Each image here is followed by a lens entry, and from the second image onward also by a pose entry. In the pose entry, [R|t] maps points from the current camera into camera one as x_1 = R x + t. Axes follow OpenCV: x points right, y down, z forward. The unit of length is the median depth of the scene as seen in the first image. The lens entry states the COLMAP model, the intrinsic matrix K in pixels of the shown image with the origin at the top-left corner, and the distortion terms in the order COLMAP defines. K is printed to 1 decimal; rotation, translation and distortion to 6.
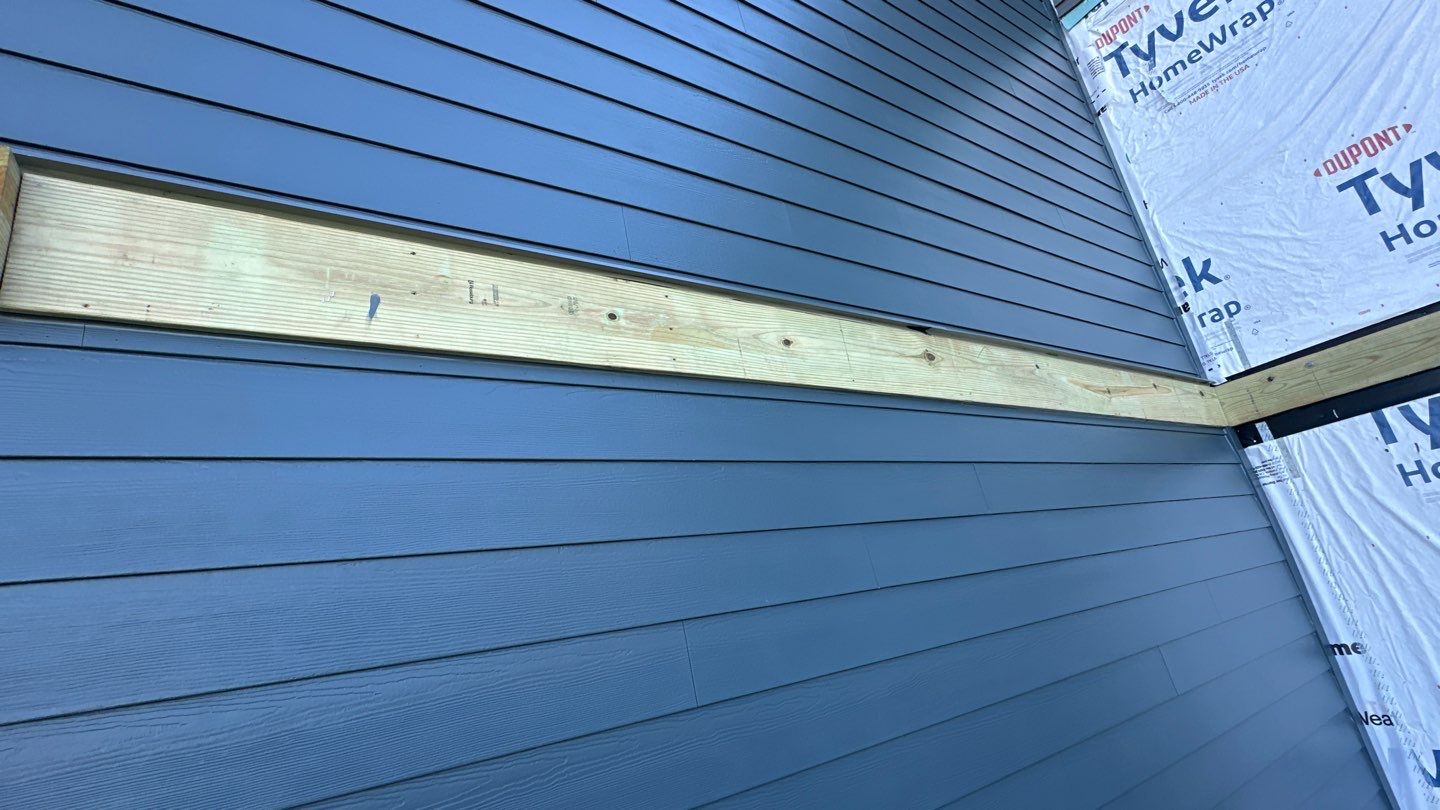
lens RADIAL K [[673.8, 0, 720.0], [0, 673.8, 405.0], [0, 0, 1]] dist [-0.002987, 0.000386]
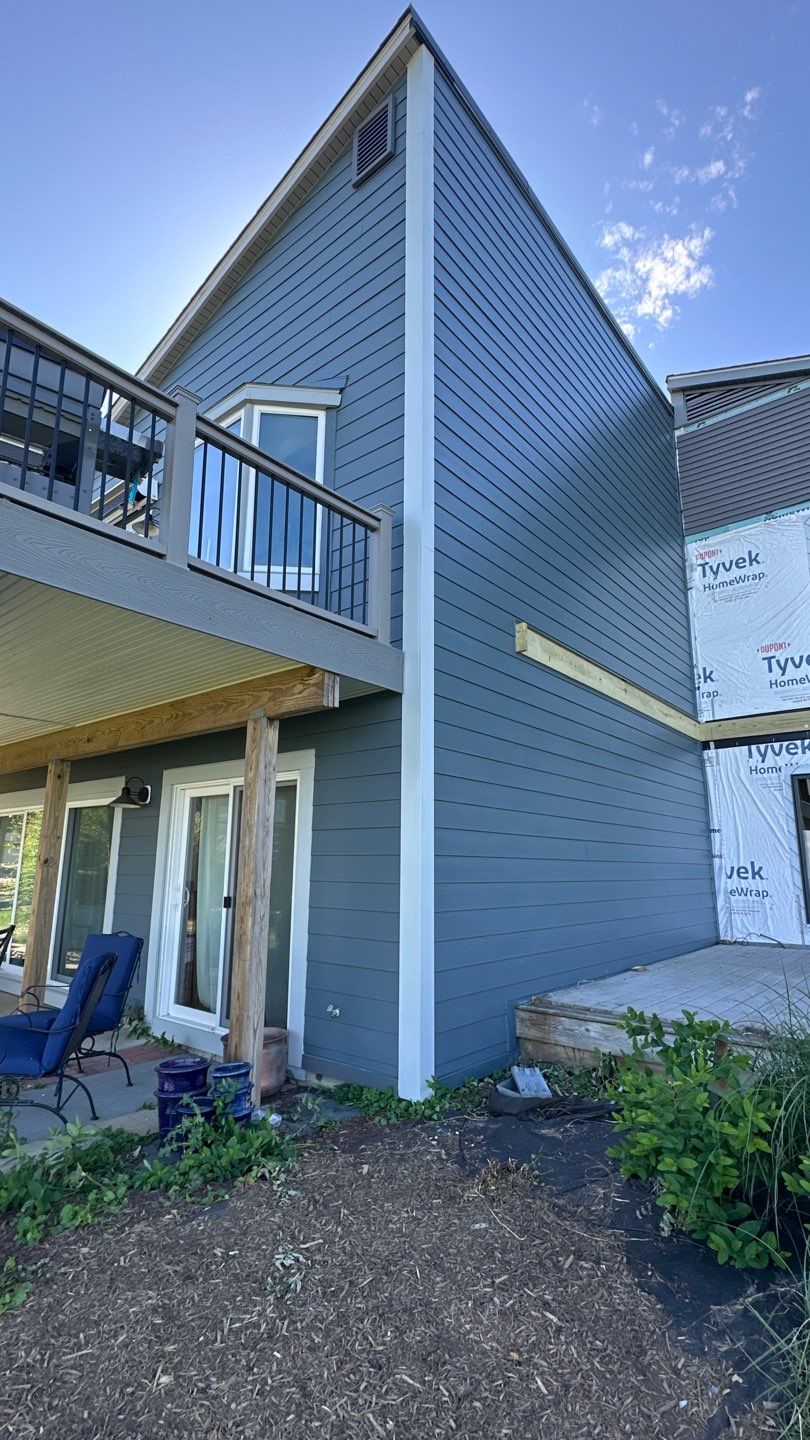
lens RADIAL K [[673.8, 0, 405.0], [0, 673.8, 720.0], [0, 0, 1]] dist [-0.002987, 0.000386]
pose [[0.945916, 0.227760, 0.231016, -0.824468], [-0.247166, 0.967208, 0.058469, 0.080013], [-0.210124, -0.112406, 0.971191, -1.119097]]
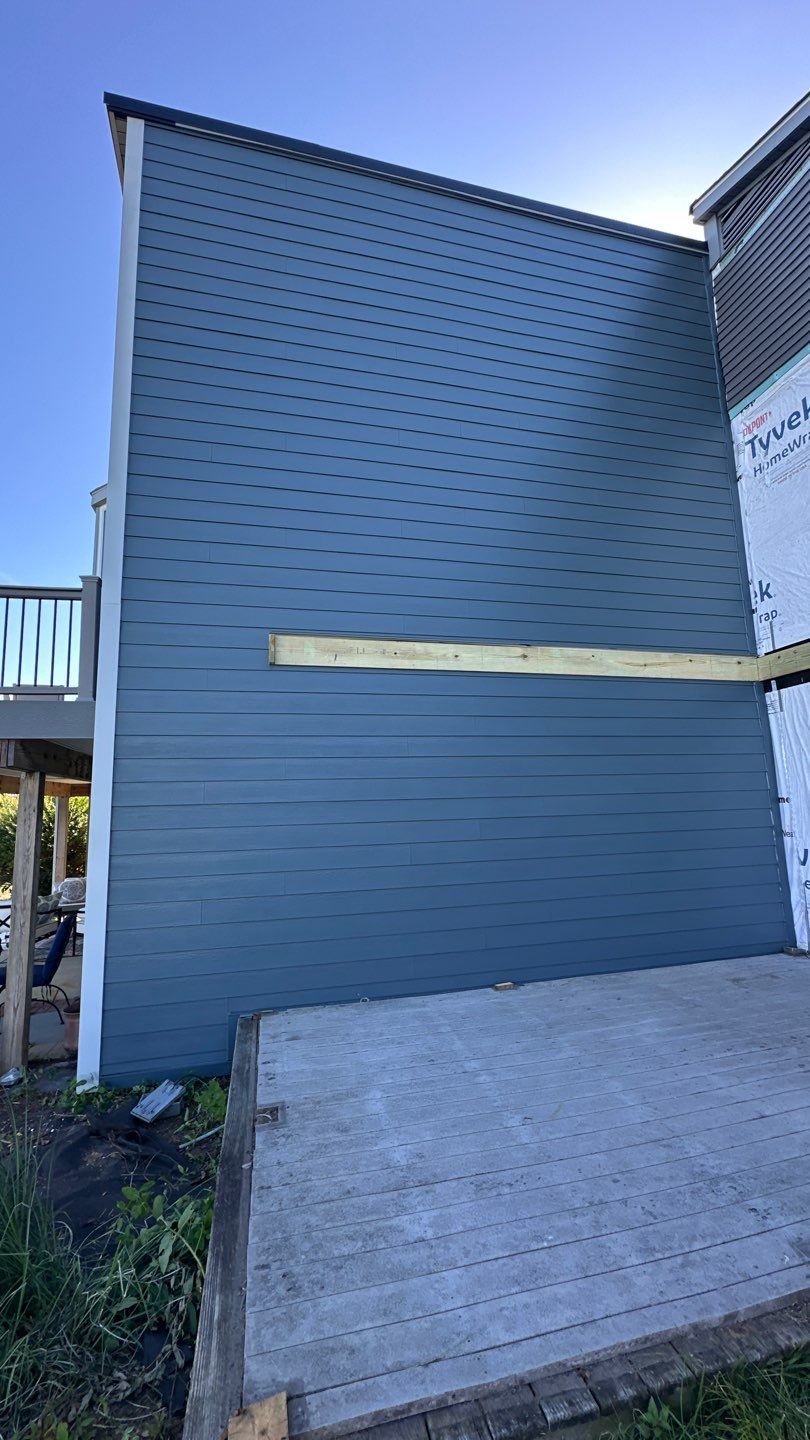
lens RADIAL K [[572.8, 0, 405.0], [0, 572.8, 720.0], [0, 0, 1]] dist [-0.004548, -0.000276]
pose [[0.929253, 0.085934, -0.359311, 0.432442], [-0.008040, 0.977045, 0.212881, -0.186034], [0.369357, -0.194931, 0.908613, -0.776246]]
